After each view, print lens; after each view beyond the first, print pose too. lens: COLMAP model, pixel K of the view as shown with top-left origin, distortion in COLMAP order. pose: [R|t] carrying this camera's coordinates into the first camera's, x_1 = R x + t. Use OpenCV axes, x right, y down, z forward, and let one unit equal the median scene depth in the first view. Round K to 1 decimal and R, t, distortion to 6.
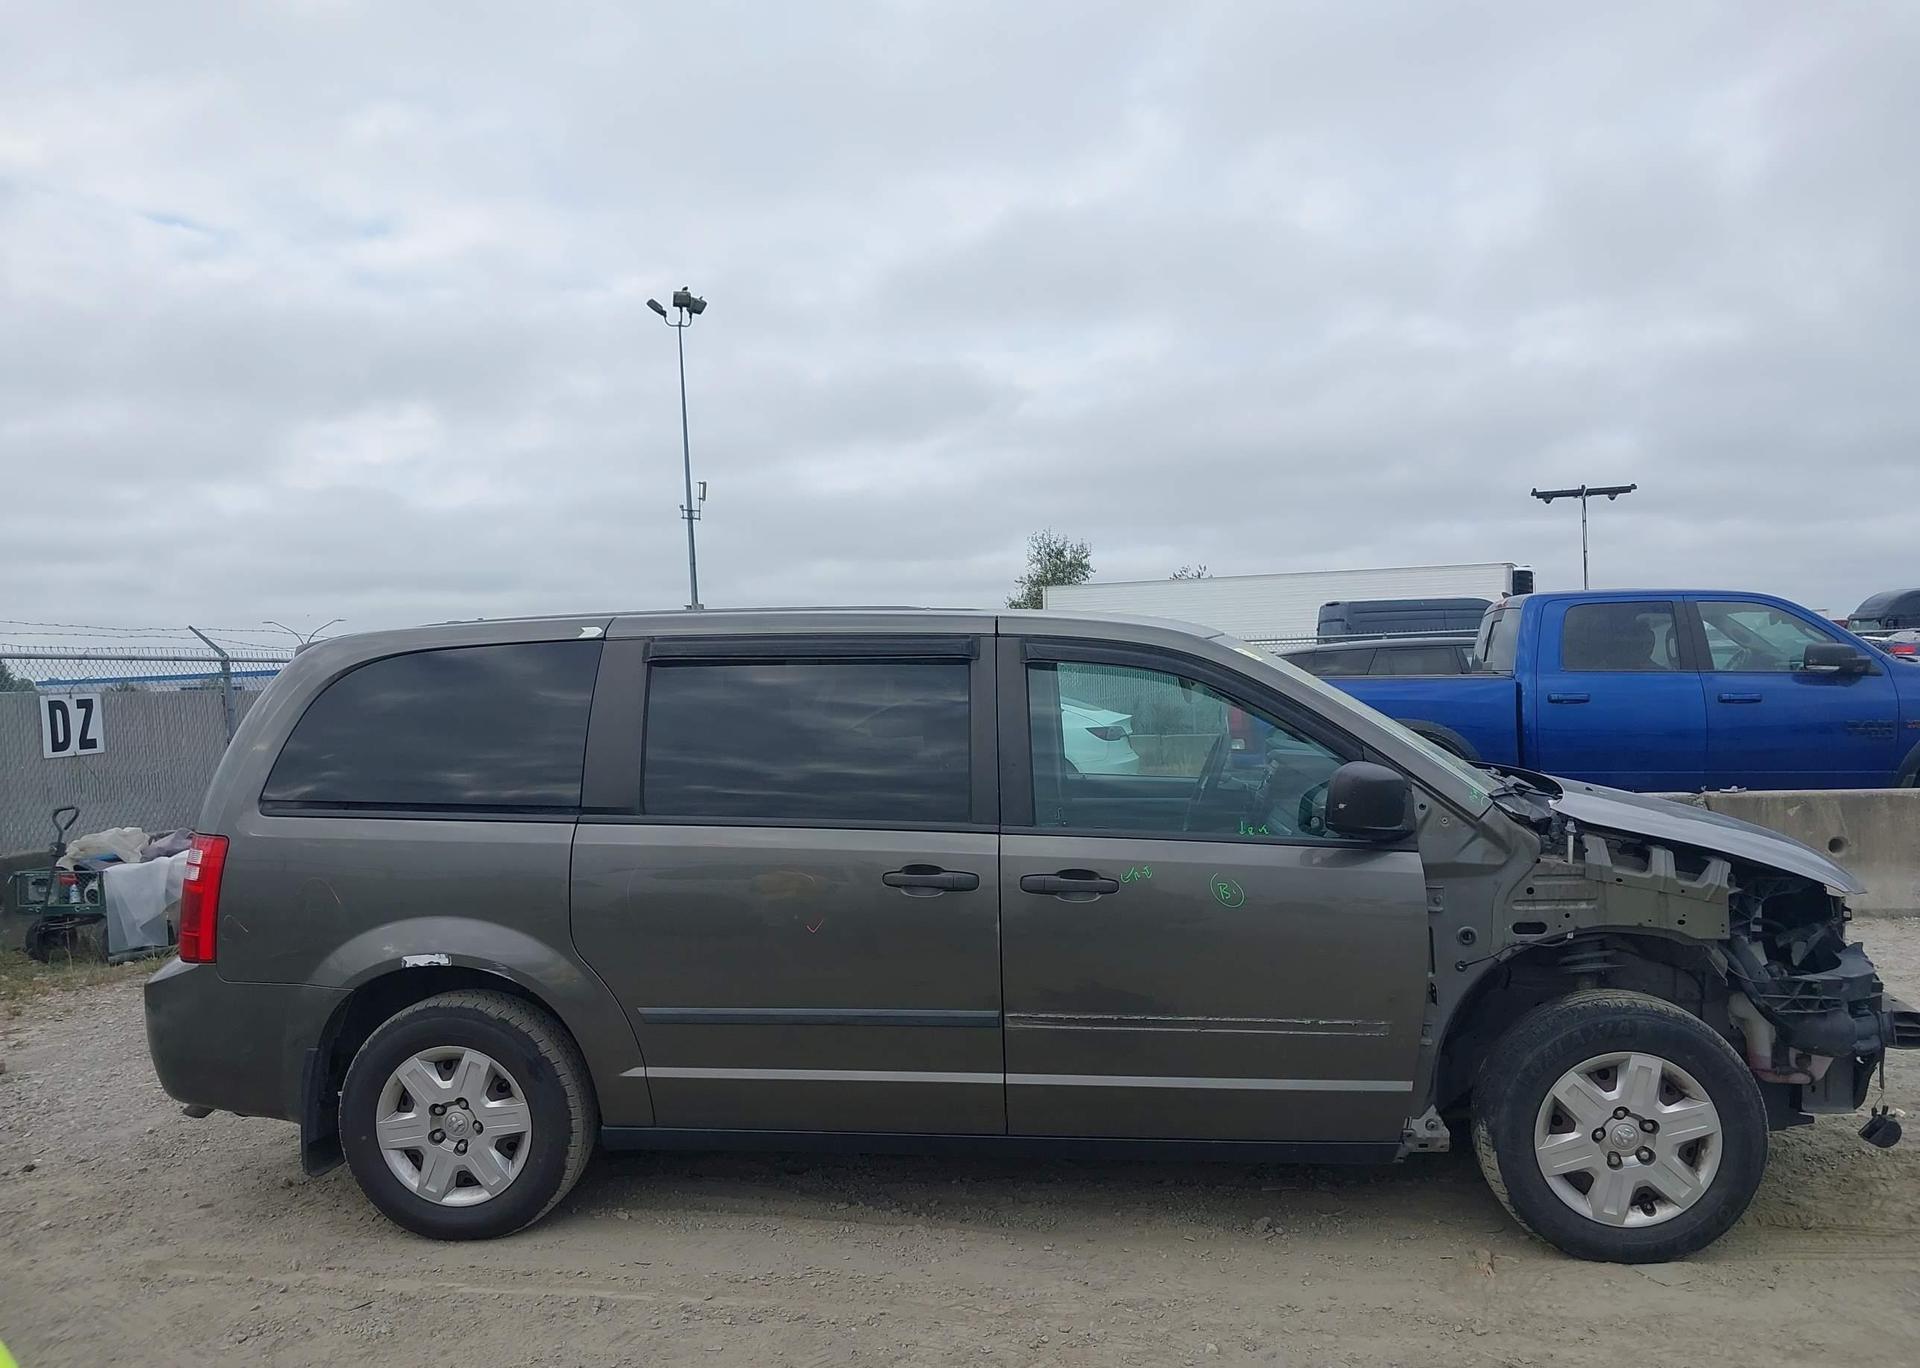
lens RADIAL K [[1518.9, 0, 960.0], [0, 1518.9, 684.0], [0, 0, 1]] dist [0.007244, -0.000878]
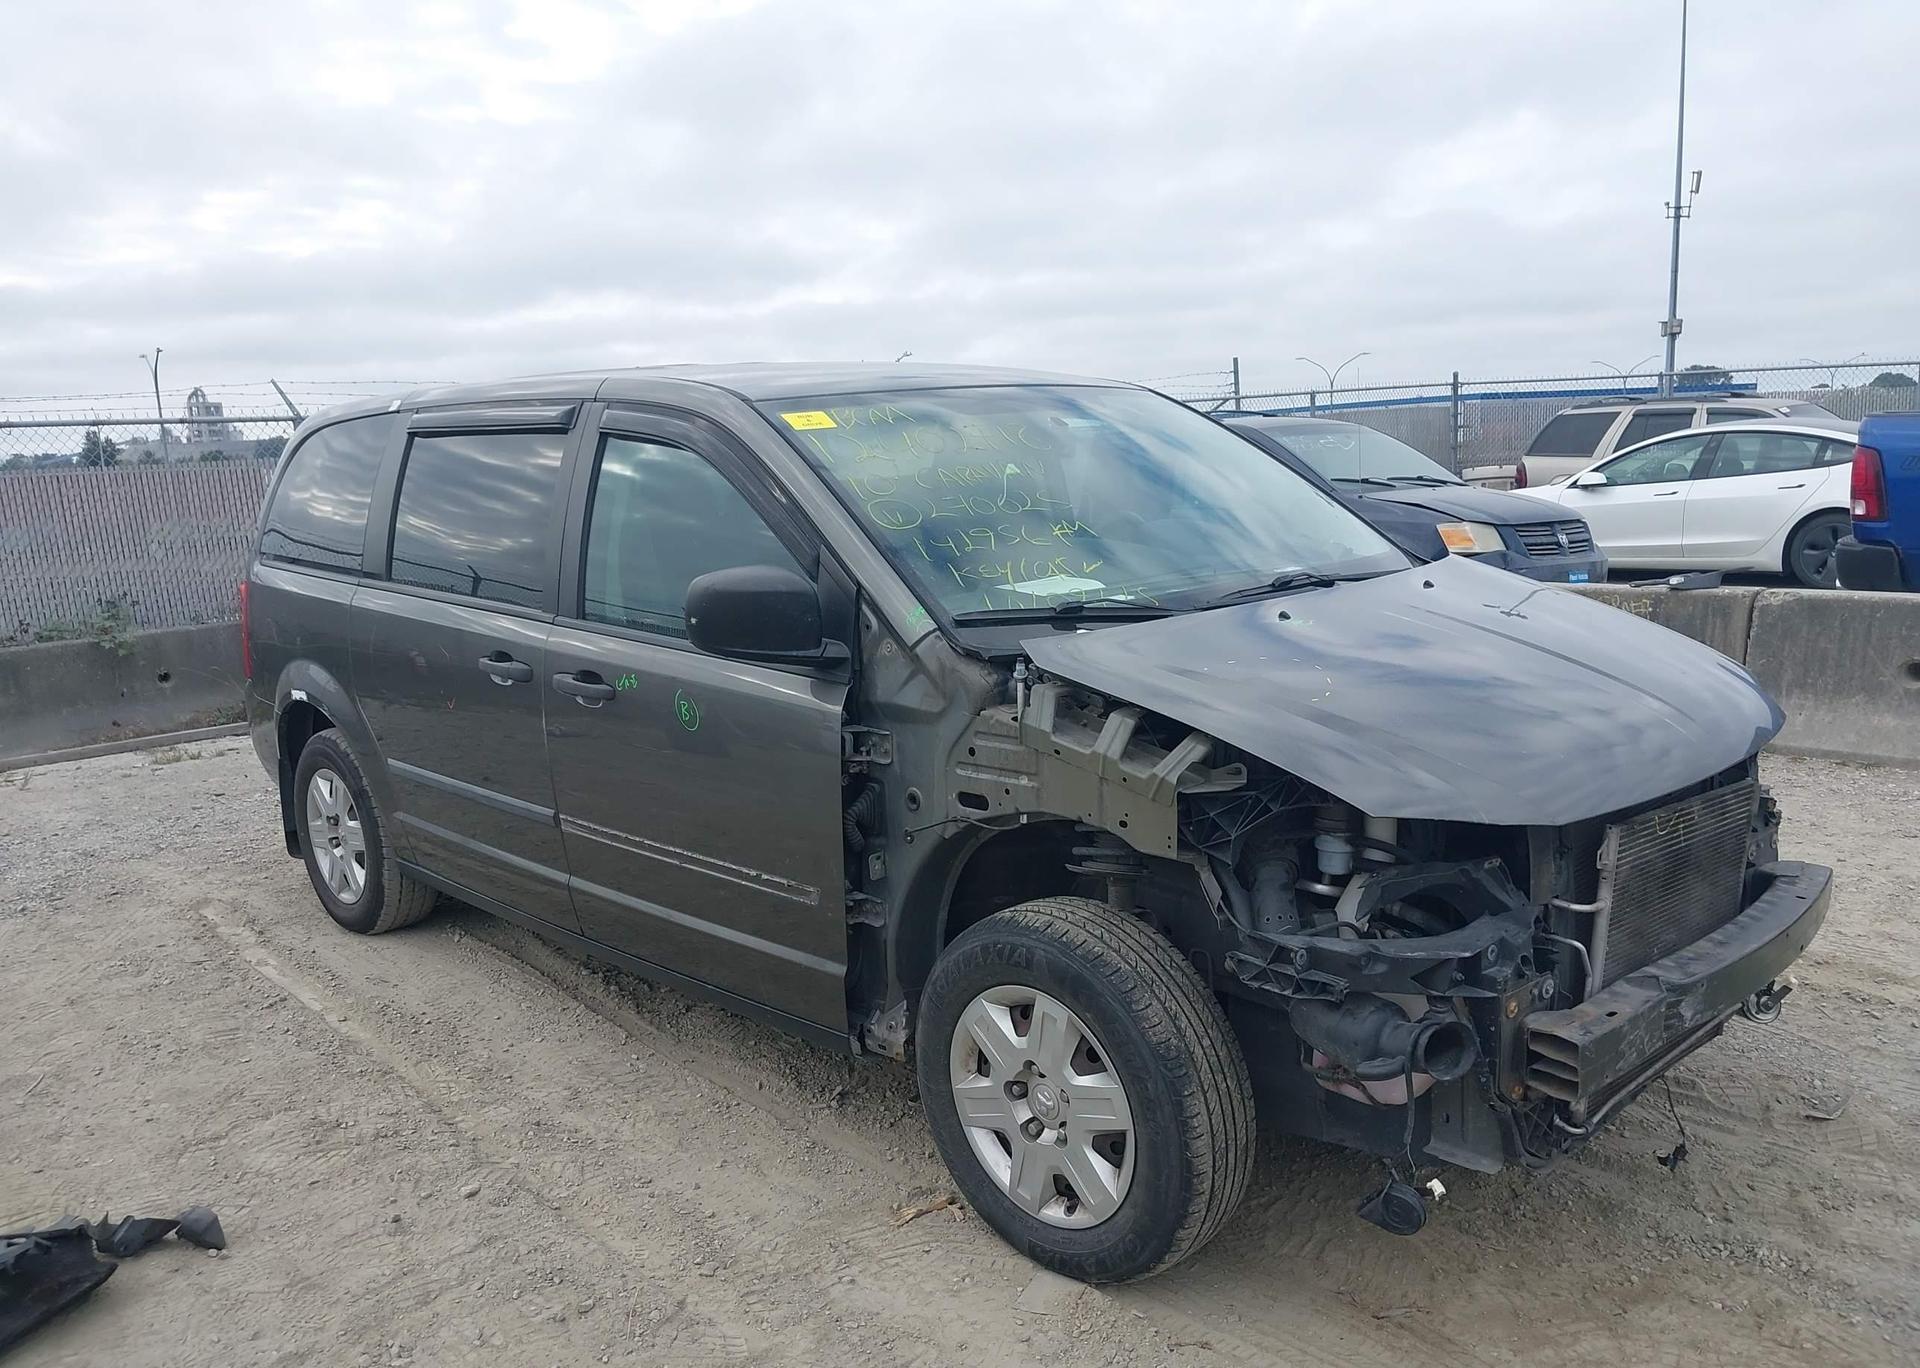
lens RADIAL K [[1536.7, 0, 960.3], [0, 1536.7, 679.4], [0, 0, 1]] dist [0.038525, -0.054814]
pose [[0.764540, 0.090750, -0.638156, 0.838510], [0.019123, 0.986410, 0.163183, -0.018714], [0.644293, -0.136963, 0.752415, 0.446188]]
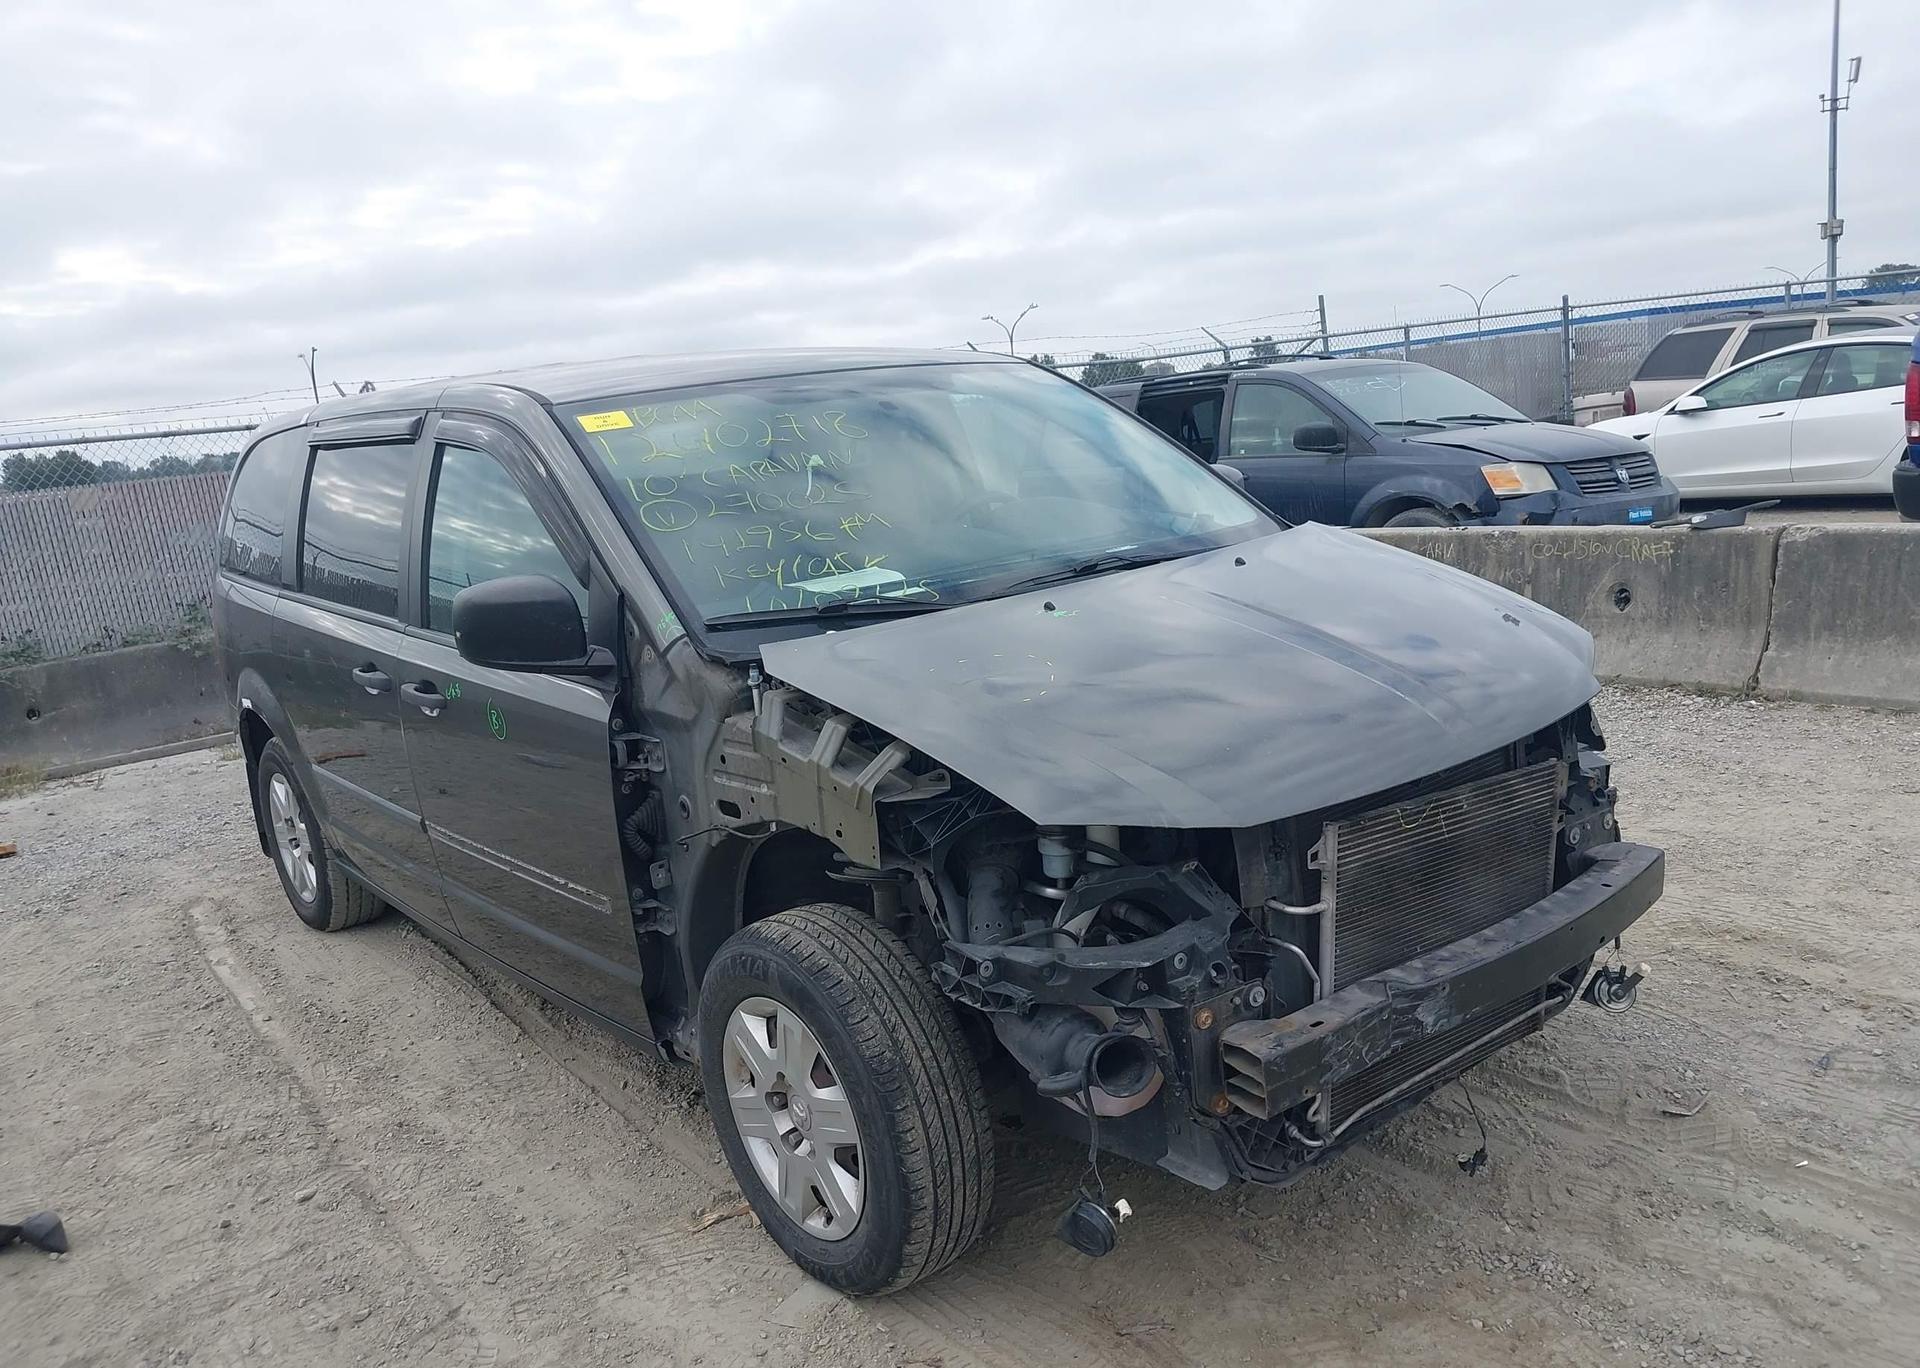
lens RADIAL K [[1544.1, 0, 959.8], [0, 1544.1, 688.0], [0, 0, 1]] dist [0.013272, 0.000697]
pose [[0.696347, 0.085757, -0.712563, 0.968175], [0.076130, 0.978408, 0.192150, -0.028045], [0.713656, -0.188051, 0.674783, 0.595005]]
